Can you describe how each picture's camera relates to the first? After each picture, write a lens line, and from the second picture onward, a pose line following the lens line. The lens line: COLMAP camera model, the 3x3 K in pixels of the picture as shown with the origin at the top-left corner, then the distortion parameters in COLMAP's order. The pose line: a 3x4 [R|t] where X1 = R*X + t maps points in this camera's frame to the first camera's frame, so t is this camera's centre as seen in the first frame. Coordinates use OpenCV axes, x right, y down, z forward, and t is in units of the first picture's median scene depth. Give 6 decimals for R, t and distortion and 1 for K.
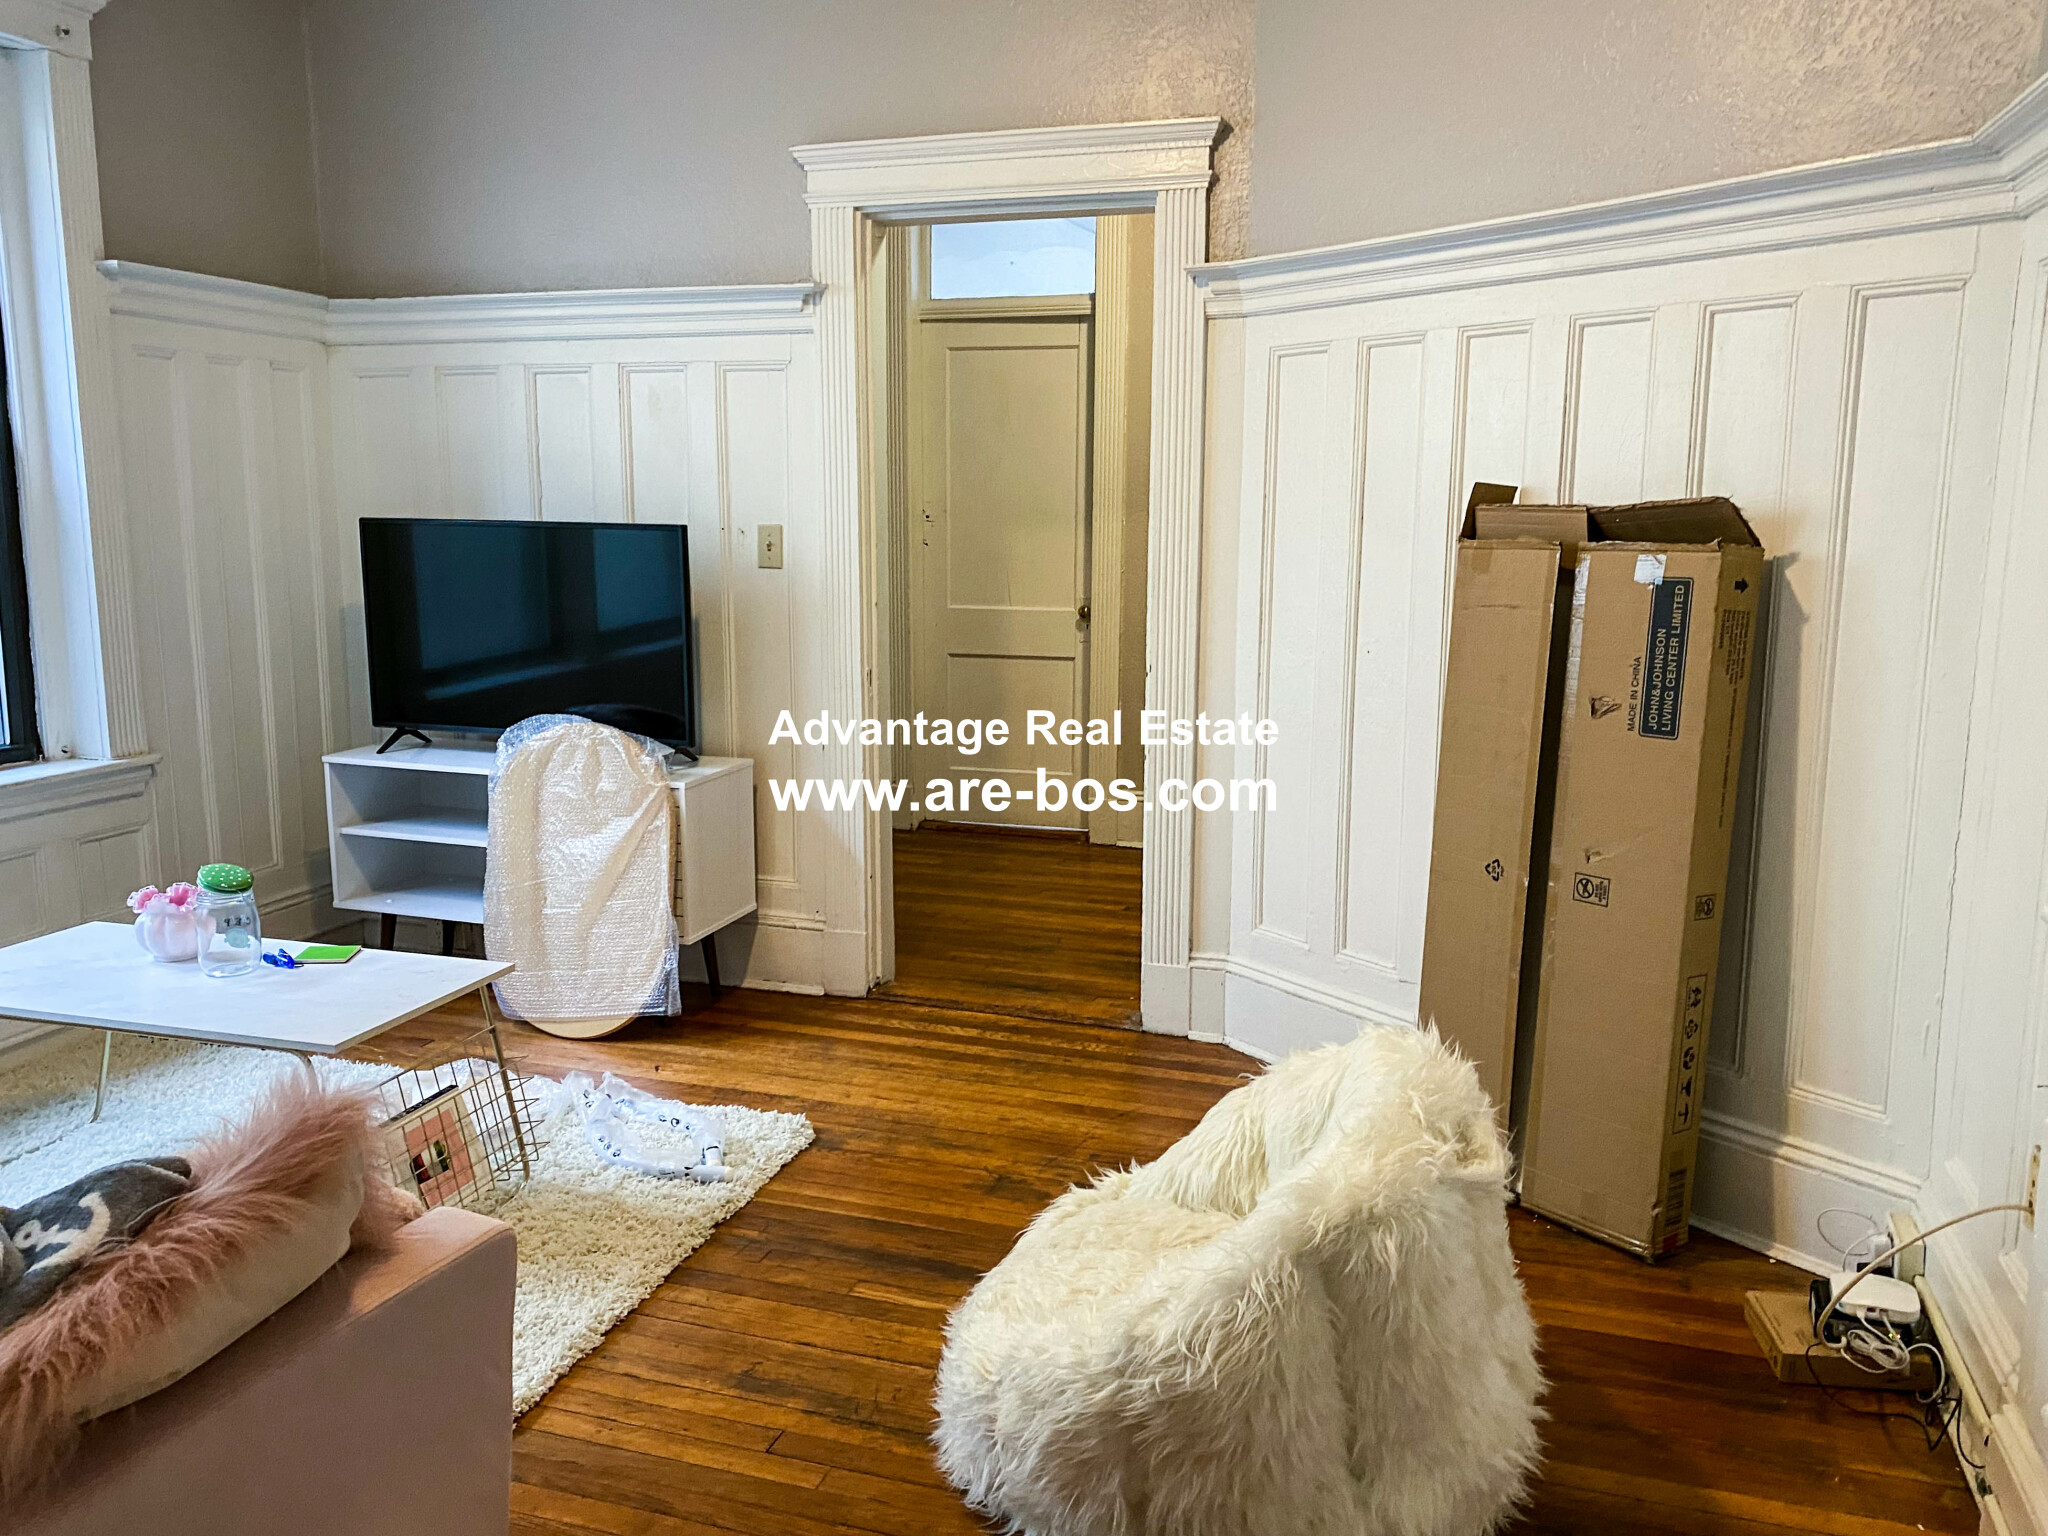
lens RADIAL K [[1599.1, 0, 1022.6], [0, 1599.1, 766.1], [0, 0, 1]] dist [-0.000335, 0.003004]
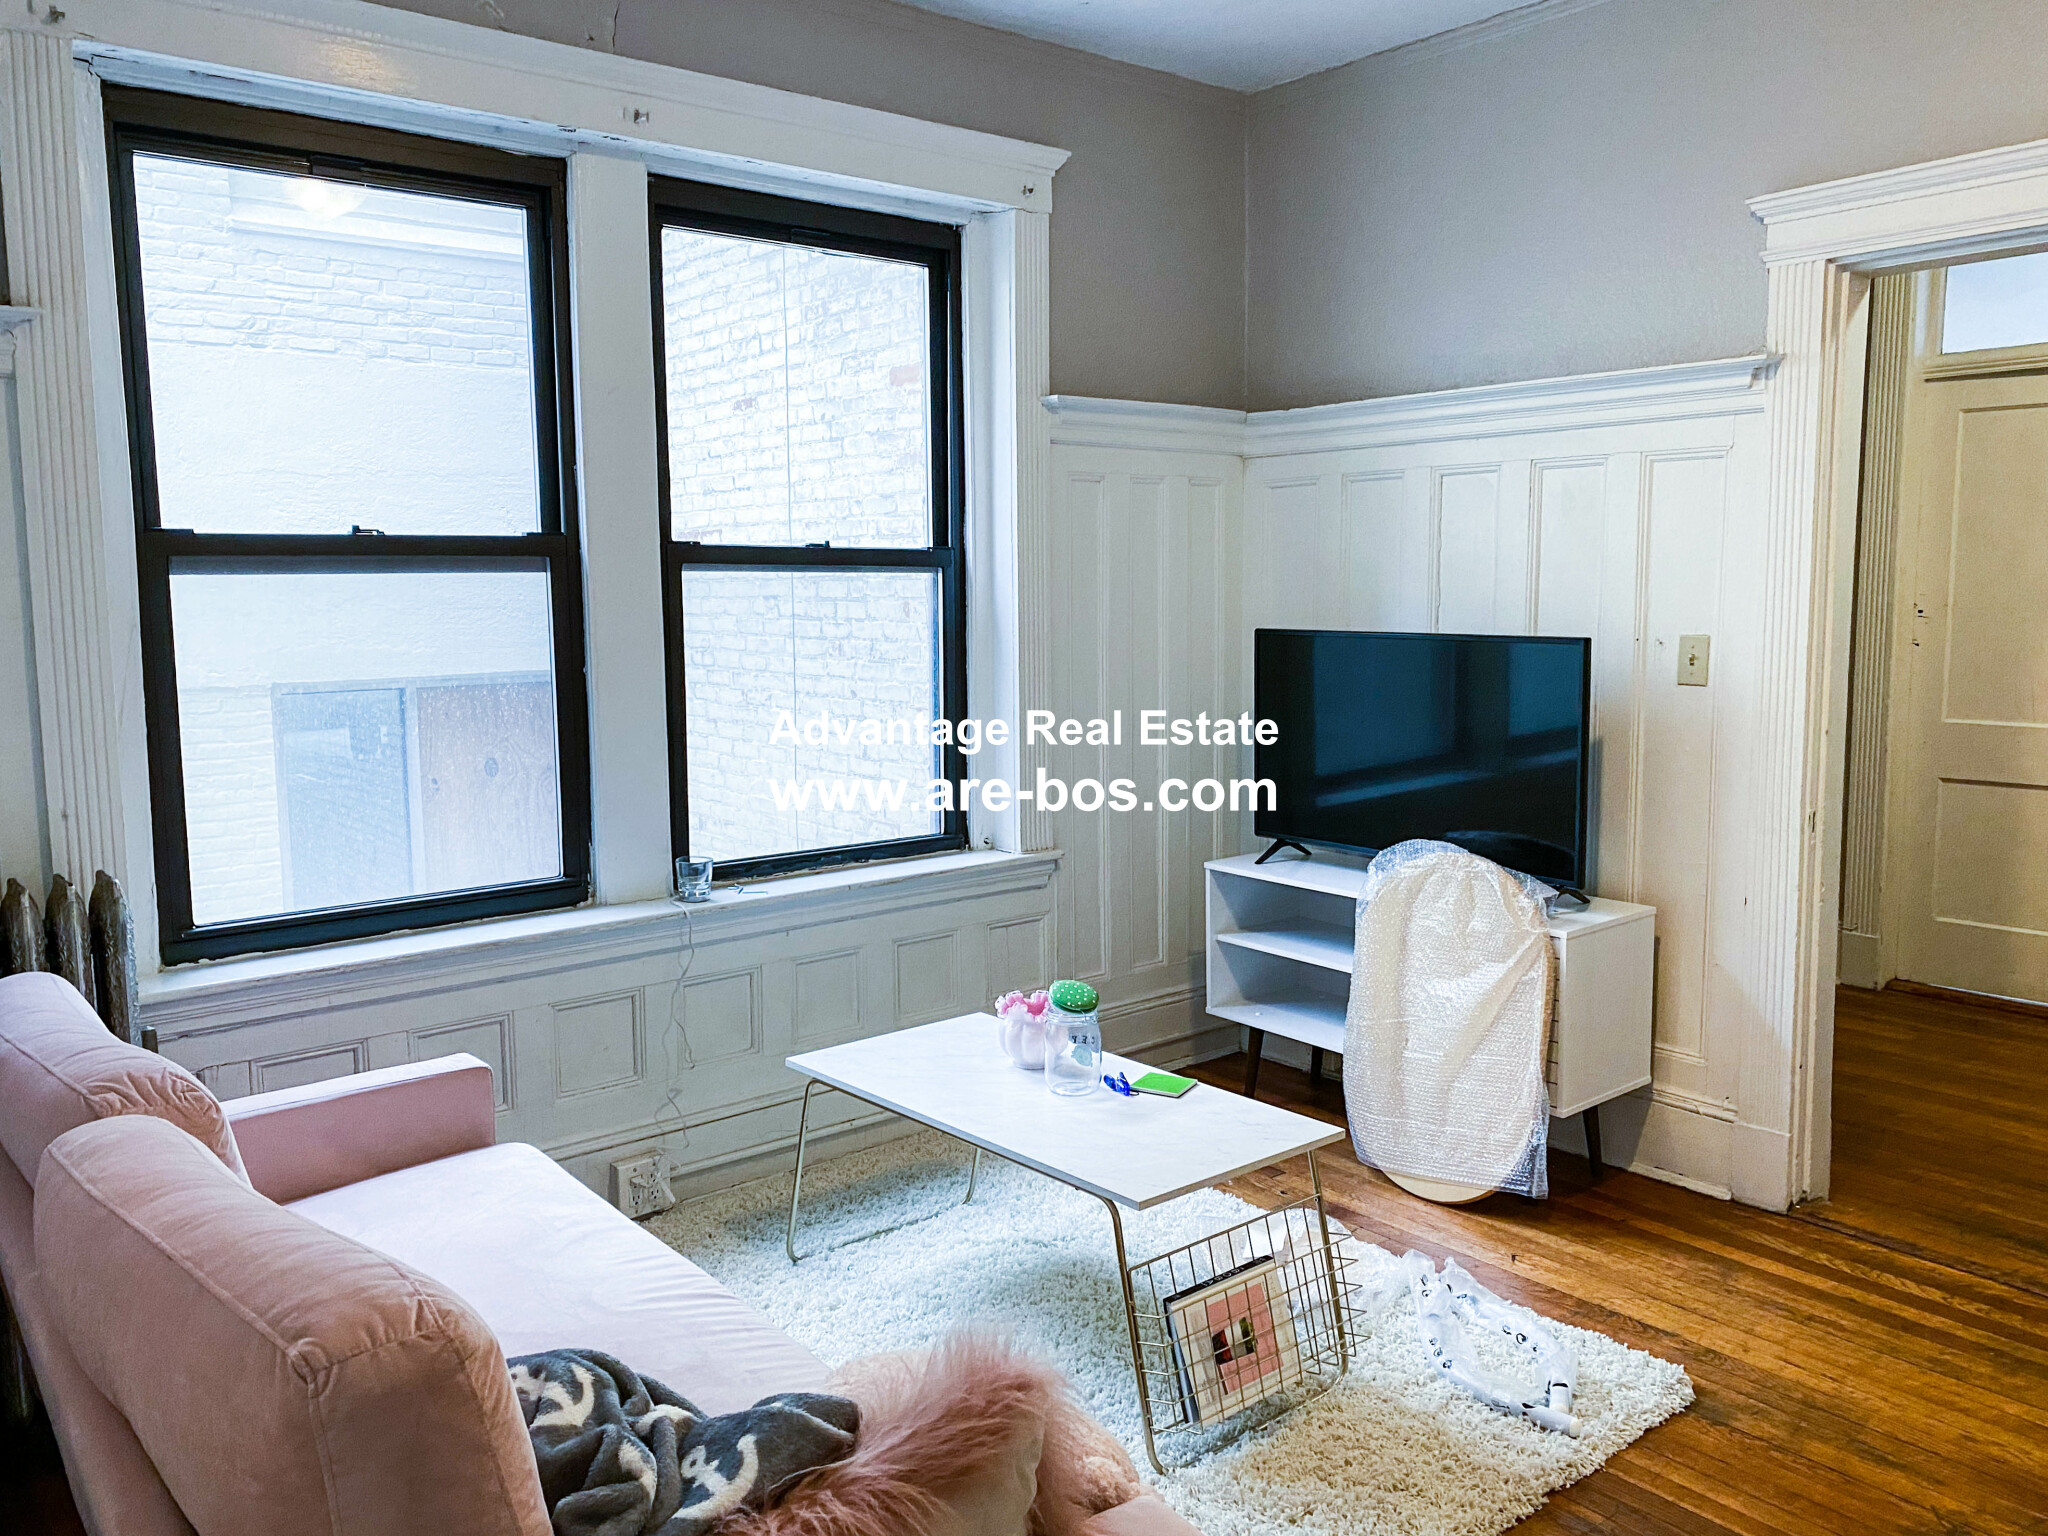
lens RADIAL K [[1592.9, 0, 1028.7], [0, 1592.9, 743.5], [0, 0, 1]] dist [0.036529, -0.041632]
pose [[0.840187, 0.041166, -0.540733, 0.010456], [-0.075305, 0.996311, -0.041159, -0.034001], [0.537043, 0.075301, 0.840187, 0.096525]]
